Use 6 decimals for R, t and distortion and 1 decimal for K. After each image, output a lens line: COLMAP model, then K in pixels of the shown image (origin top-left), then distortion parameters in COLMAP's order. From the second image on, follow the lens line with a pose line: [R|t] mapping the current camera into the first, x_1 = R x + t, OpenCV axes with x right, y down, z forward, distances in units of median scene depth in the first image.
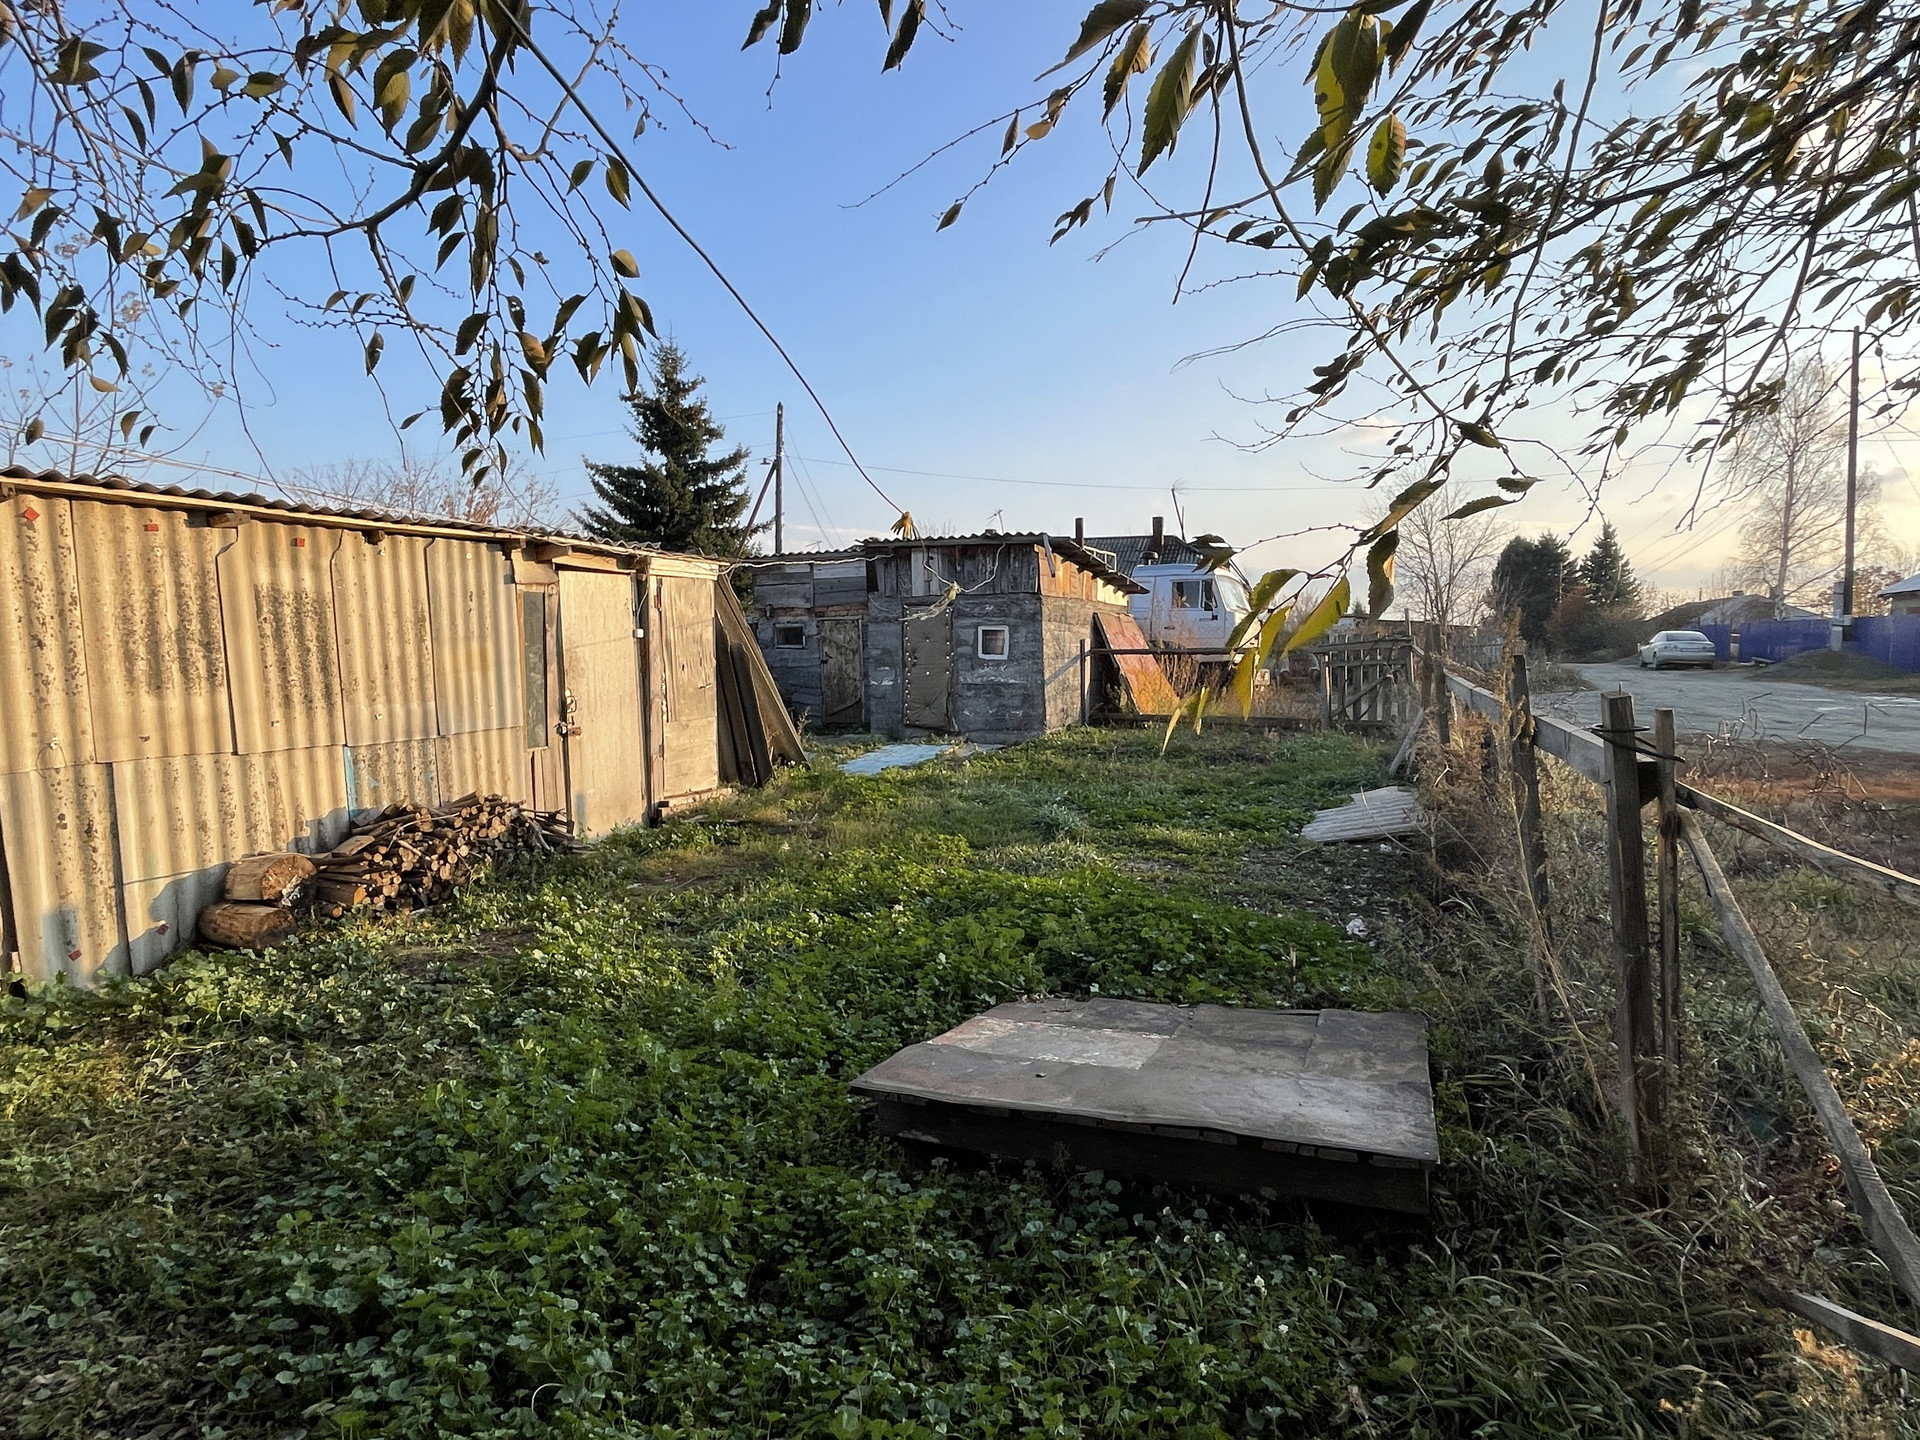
lens RADIAL K [[1018.2, 0, 958.6], [0, 1018.2, 722.0], [0, 0, 1]] dist [-0.005589, 0.000827]
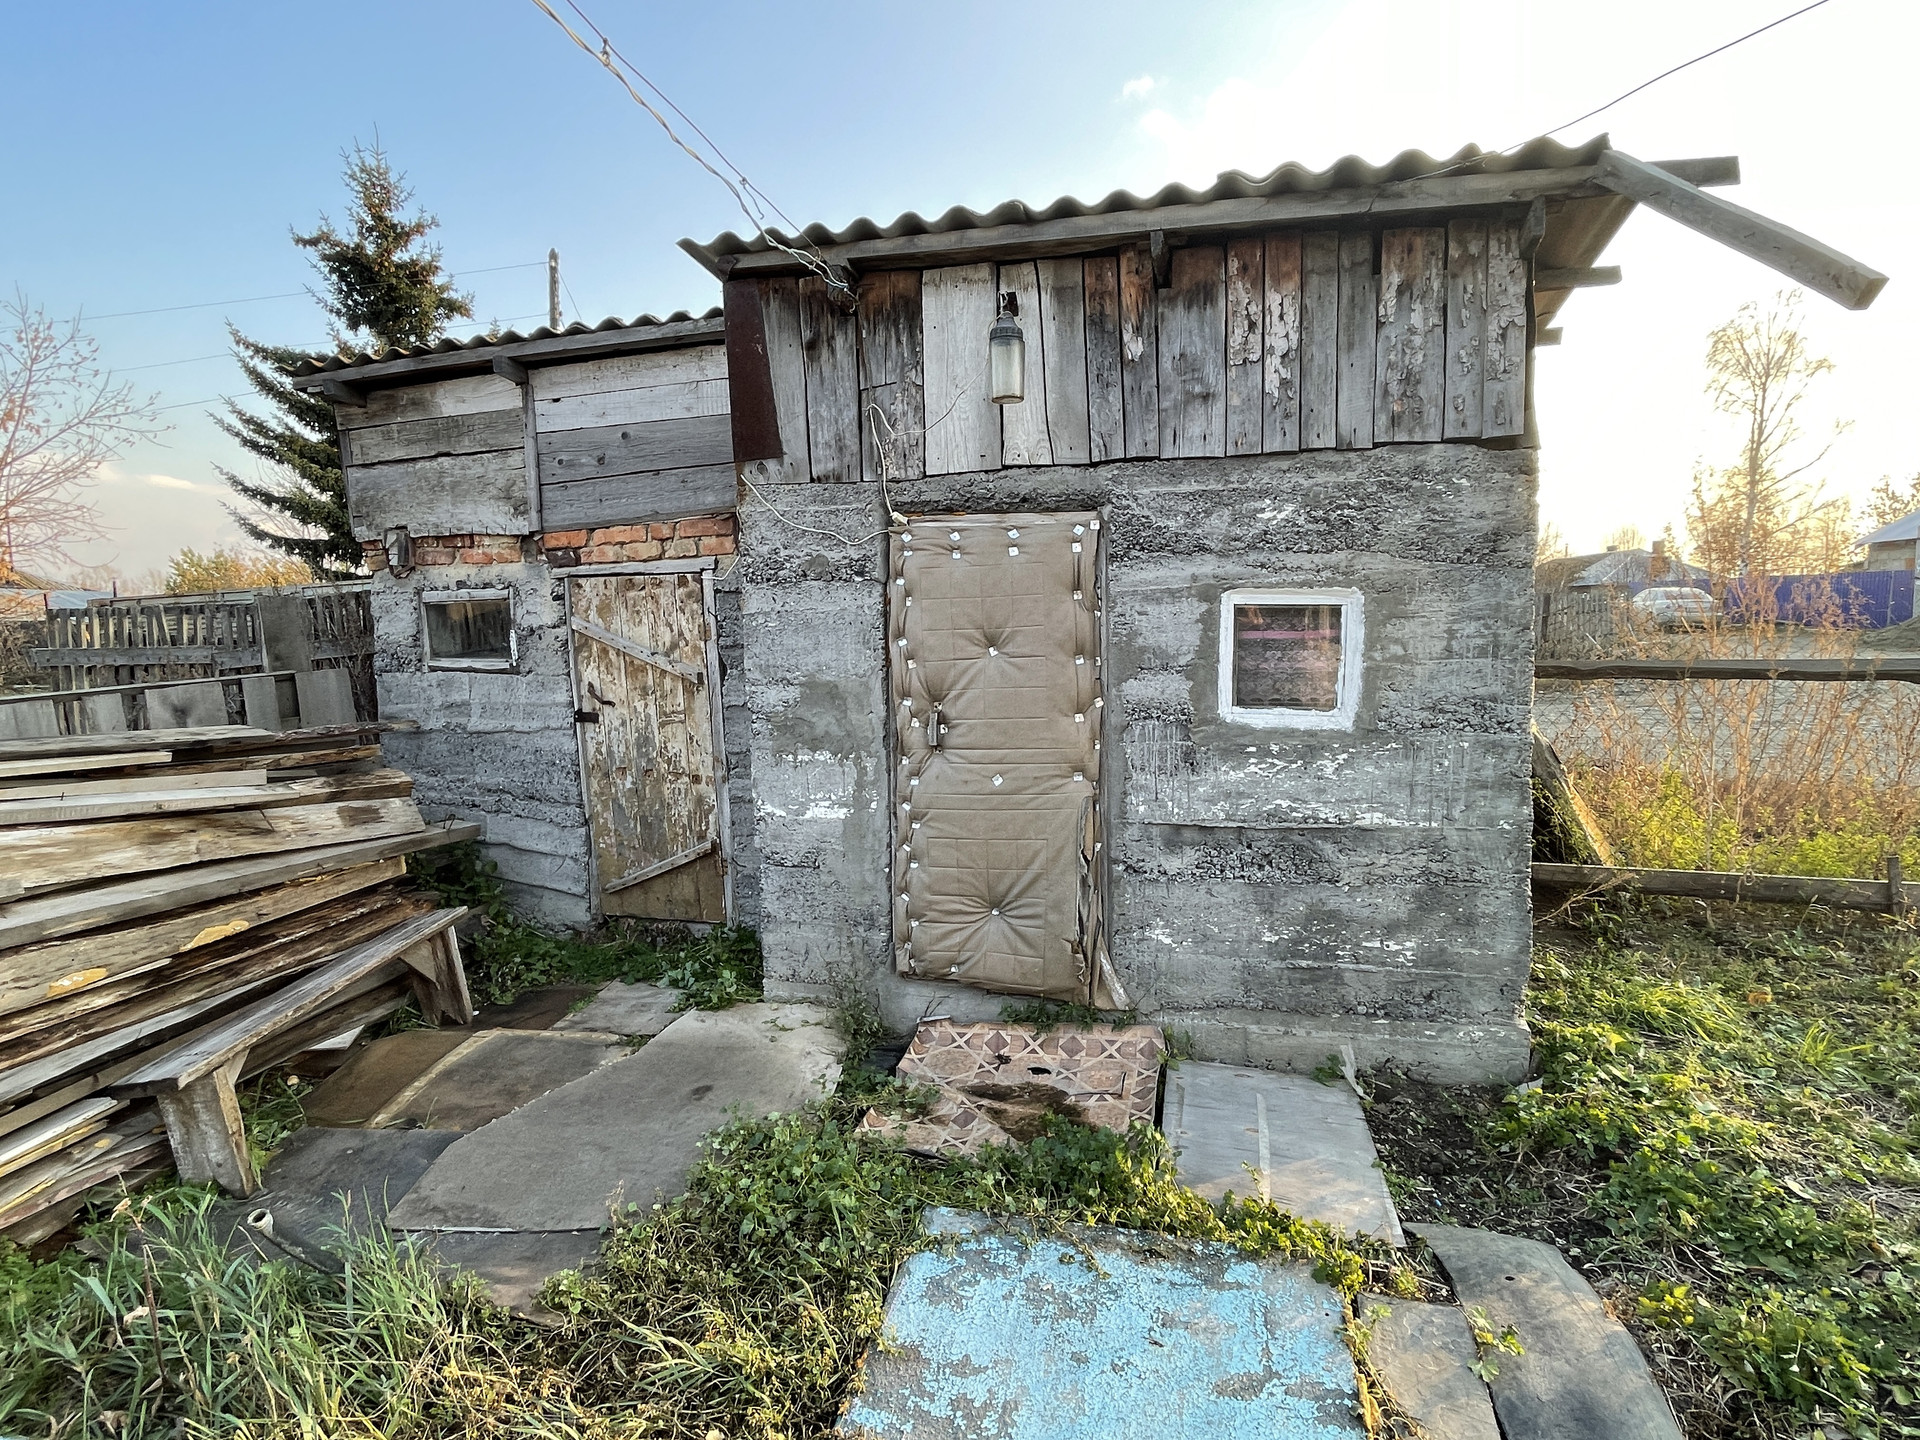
lens RADIAL K [[1018.2, 0, 958.3], [0, 1018.2, 727.8], [0, 0, 1]] dist [-0.005589, 0.000827]
pose [[0.986893, -0.032238, 0.158126, -0.045790], [0.025837, 0.998768, 0.042367, -0.041617], [-0.159297, -0.037726, 0.986510, 0.435969]]
